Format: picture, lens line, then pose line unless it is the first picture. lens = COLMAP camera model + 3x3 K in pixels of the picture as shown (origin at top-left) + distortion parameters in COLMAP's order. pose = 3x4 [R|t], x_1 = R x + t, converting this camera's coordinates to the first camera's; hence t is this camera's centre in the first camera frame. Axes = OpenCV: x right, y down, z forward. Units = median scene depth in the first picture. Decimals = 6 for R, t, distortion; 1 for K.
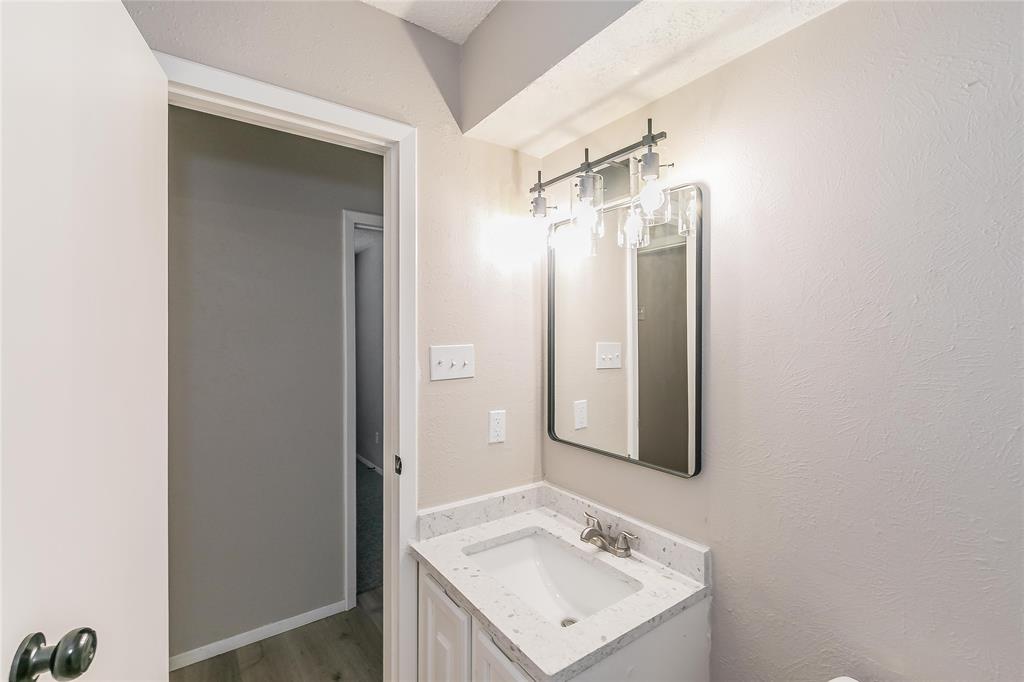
lens RADIAL K [[451.4, 0, 512.6], [0, 451.4, 334.5], [0, 0, 1]] dist [0.000087, -0.000196]
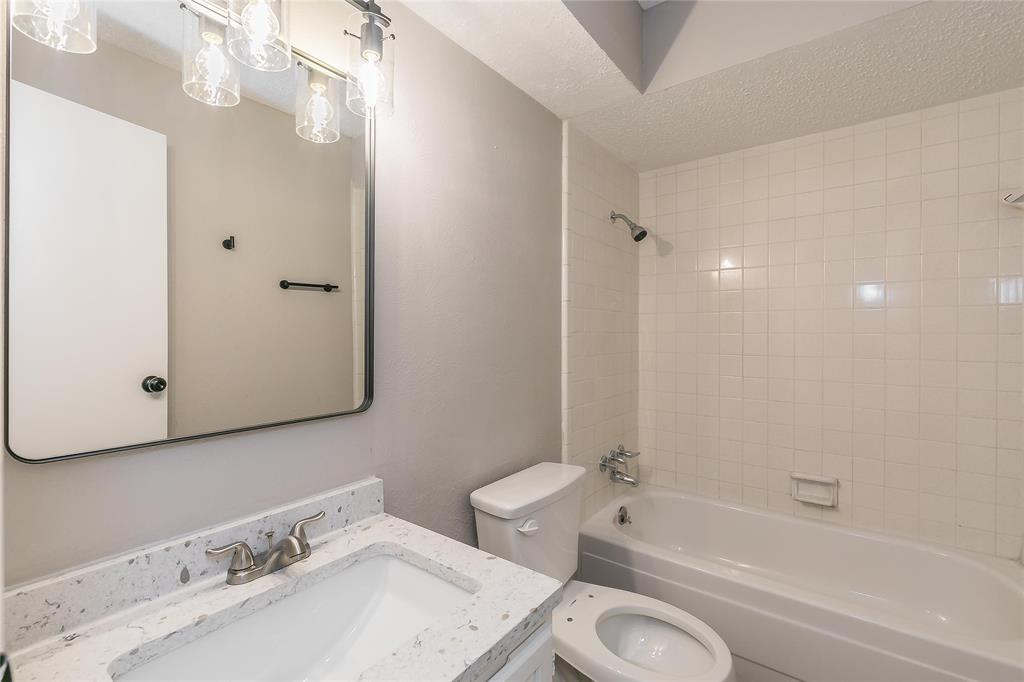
lens RADIAL K [[451.4, 0, 512.6], [0, 451.4, 334.5], [0, 0, 1]] dist [0.000087, -0.000196]
pose [[-0.295775, -0.004576, 0.955247, -0.504434], [-0.003497, 0.999987, 0.003708, 0.140869], [-0.955251, -0.002243, -0.295787, 0.874306]]
